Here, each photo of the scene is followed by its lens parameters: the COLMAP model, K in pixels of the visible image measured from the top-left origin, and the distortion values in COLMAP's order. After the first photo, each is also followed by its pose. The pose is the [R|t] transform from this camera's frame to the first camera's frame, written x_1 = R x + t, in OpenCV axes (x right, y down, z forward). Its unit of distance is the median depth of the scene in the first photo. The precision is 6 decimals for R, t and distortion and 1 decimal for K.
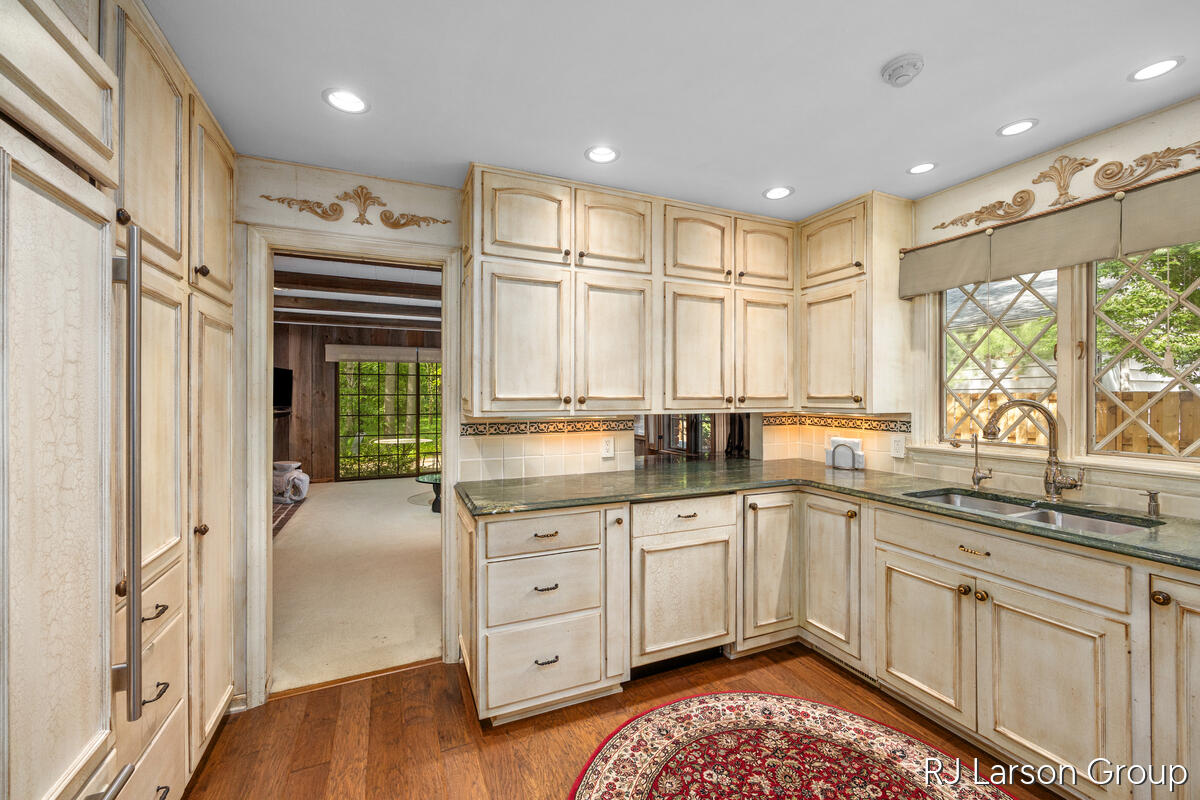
lens RADIAL K [[483.4, 0, 604.2], [0, 483.4, 392.5], [0, 0, 1]] dist [0.002024, 0.000011]
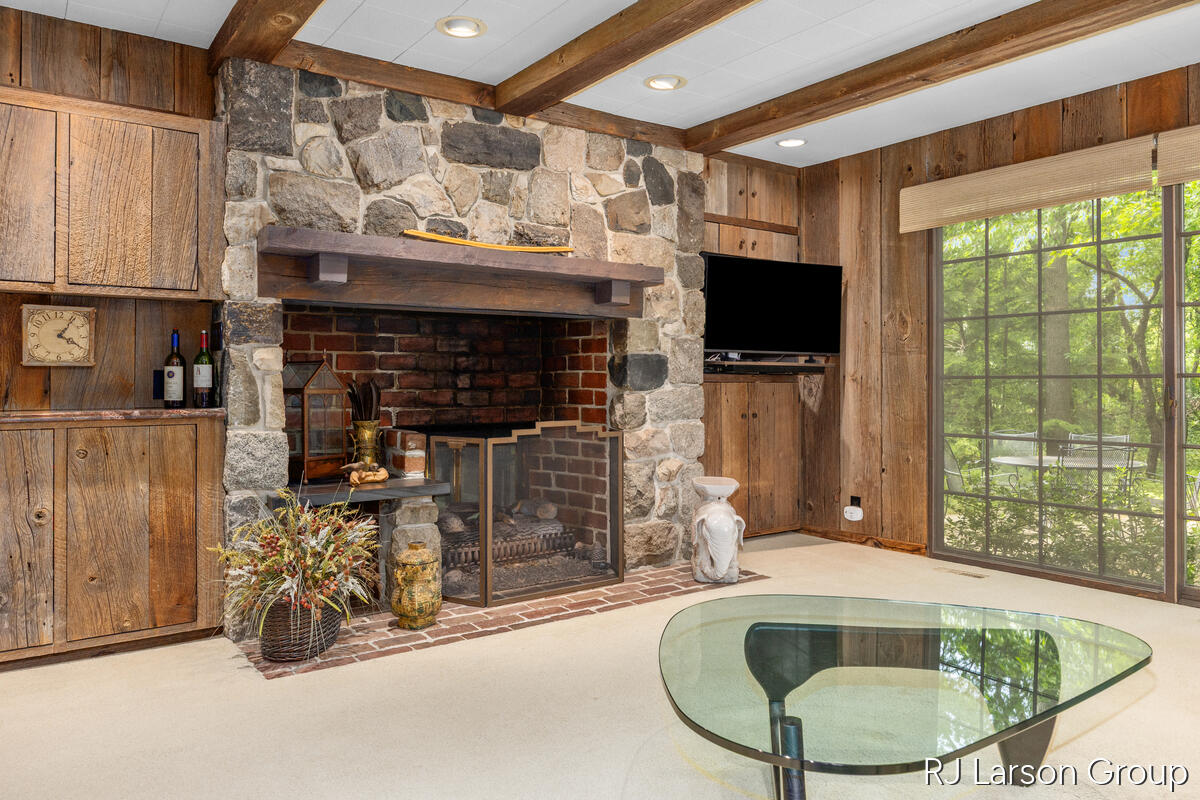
lens RADIAL K [[836.3, 0, 600.5], [0, 836.3, 394.5], [0, 0, 1]] dist [-0.005591, -0.002162]
pose [[0.207727, 0.001151, -0.978186, 0.018391], [0.006177, 0.999978, 0.002489, 0.059479], [0.978167, -0.006559, 0.207715, 0.629508]]
